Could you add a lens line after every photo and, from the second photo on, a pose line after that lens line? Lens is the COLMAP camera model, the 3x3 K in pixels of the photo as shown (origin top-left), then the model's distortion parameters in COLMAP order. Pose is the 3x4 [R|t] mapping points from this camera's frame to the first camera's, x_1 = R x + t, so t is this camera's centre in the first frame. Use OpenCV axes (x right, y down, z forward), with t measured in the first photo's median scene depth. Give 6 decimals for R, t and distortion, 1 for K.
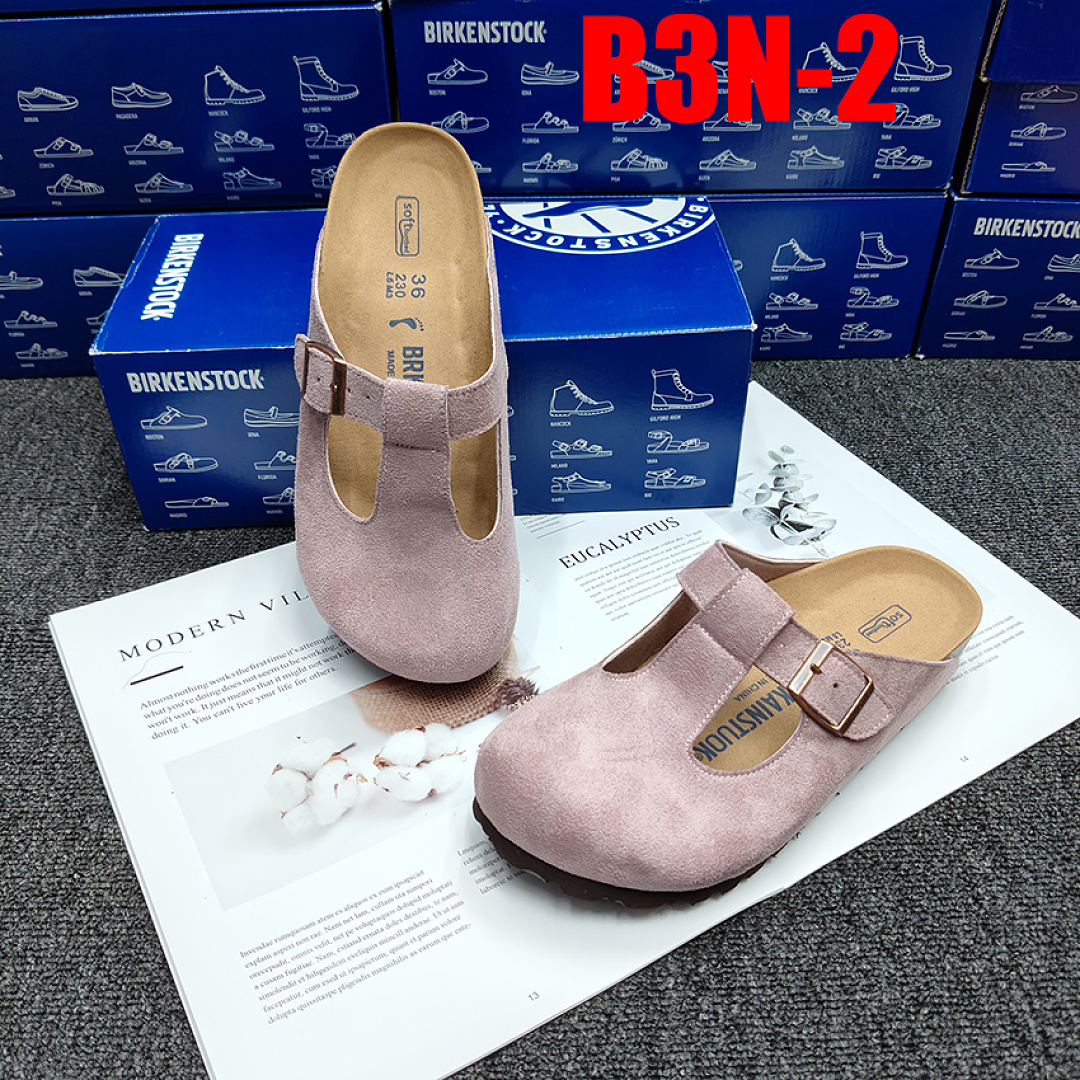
lens RADIAL K [[1143.8, 0, 539.1], [0, 1143.8, 538.5], [0, 0, 1]] dist [-0.003878, -0.049257]
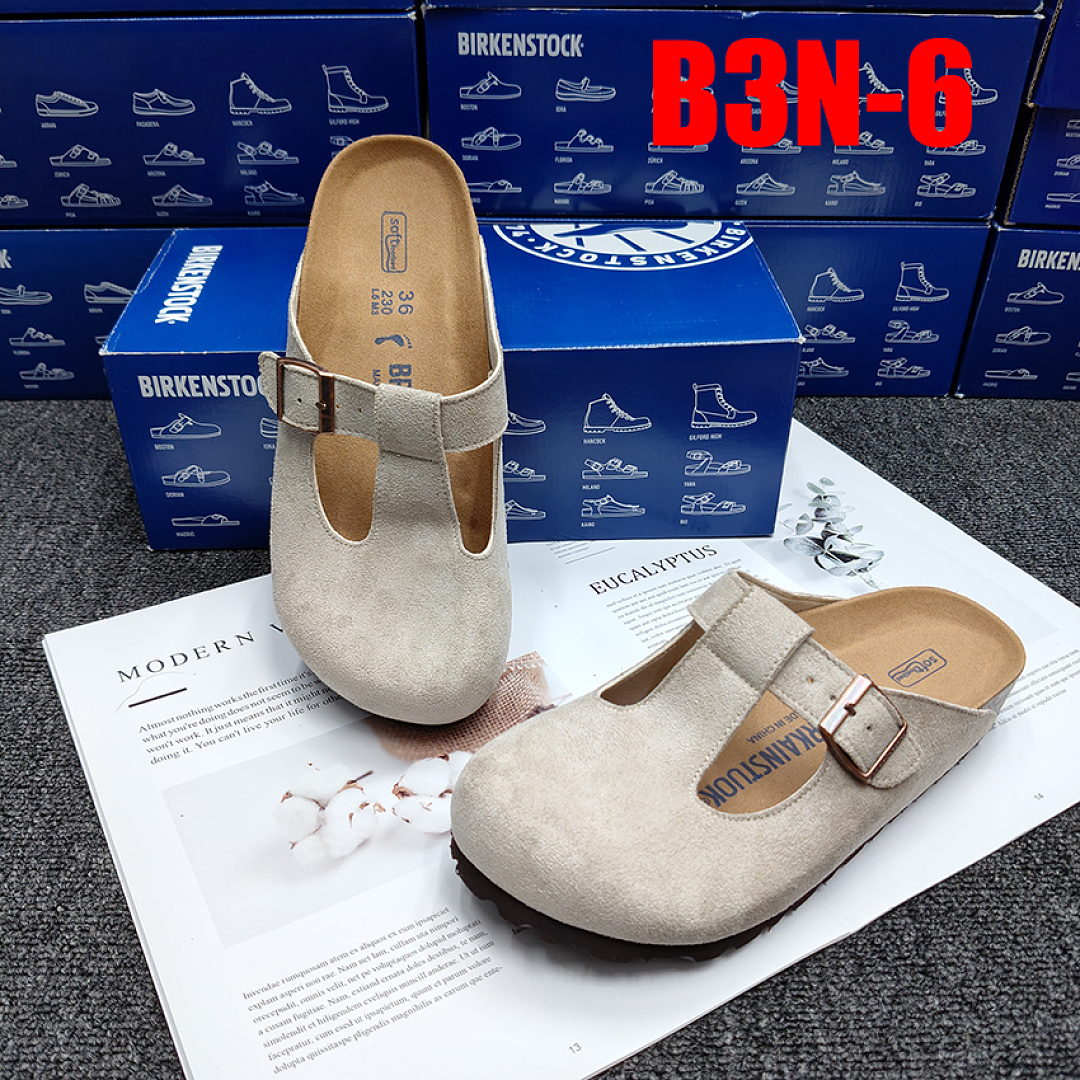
lens RADIAL K [[1143.8, 0, 539.1], [0, 1143.8, 538.5], [0, 0, 1]] dist [-0.003878, -0.049257]
pose [[0.999833, 0.017742, 0.004440, -0.028760], [-0.017355, 0.996978, -0.075722, 0.049684], [-0.005770, 0.075633, 0.997119, 0.062006]]
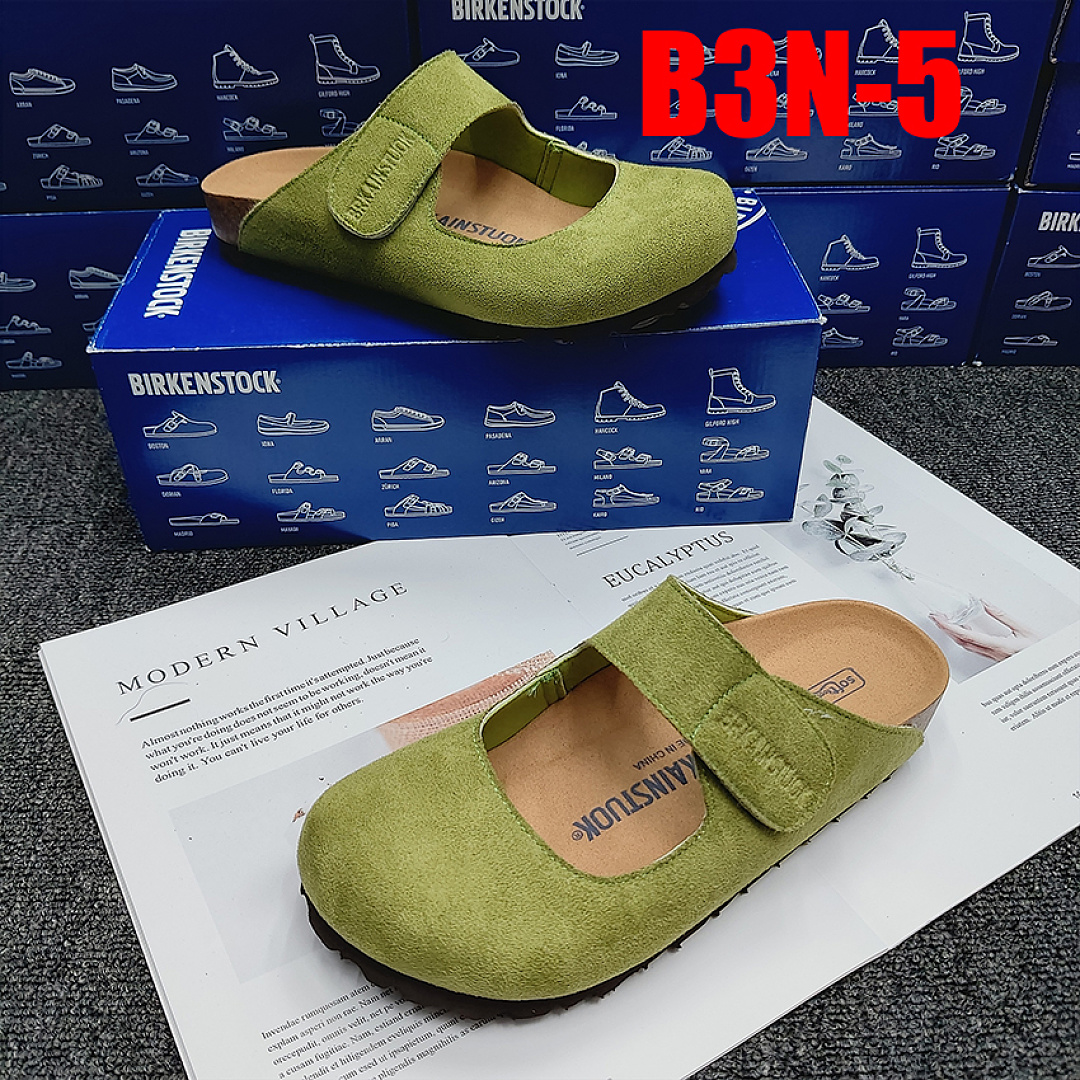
lens RADIAL K [[1135.6, 0, 537.8], [0, 1135.6, 538.7], [0, 0, 1]] dist [-0.005782, -0.047143]
pose [[0.999970, -0.004652, 0.006151, -0.039566], [0.004836, 0.999526, -0.030394, 0.012833], [-0.006007, 0.030423, 0.999519, 0.099576]]
